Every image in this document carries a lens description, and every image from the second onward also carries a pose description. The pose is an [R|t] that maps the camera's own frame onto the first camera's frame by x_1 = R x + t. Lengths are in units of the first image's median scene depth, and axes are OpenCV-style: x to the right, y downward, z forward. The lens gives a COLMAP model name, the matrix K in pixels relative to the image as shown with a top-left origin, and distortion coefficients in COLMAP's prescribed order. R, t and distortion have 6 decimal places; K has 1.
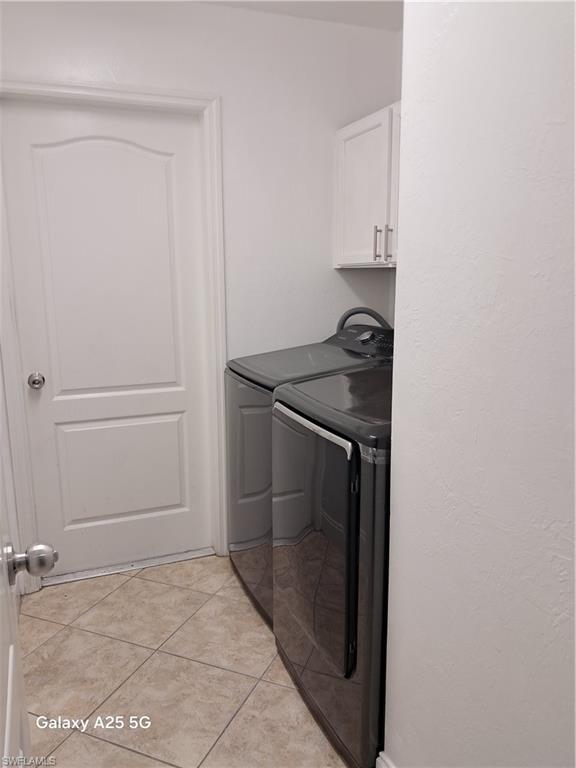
lens RADIAL K [[597.4, 0, 288.1], [0, 597.4, 382.6], [0, 0, 1]] dist [0.063652, -0.106574]
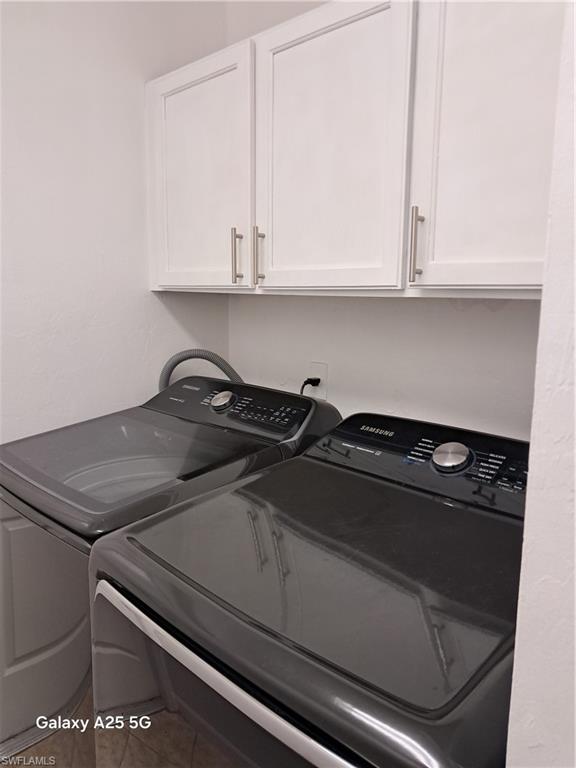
lens RADIAL K [[585.9, 0, 287.5], [0, 585.9, 380.7], [0, 0, 1]] dist [0.103252, -0.184714]
pose [[0.922780, -0.042822, 0.382941, -0.044356], [0.052363, 0.998523, -0.014522, -0.086521], [-0.381754, 0.033453, 0.923659, 0.399272]]
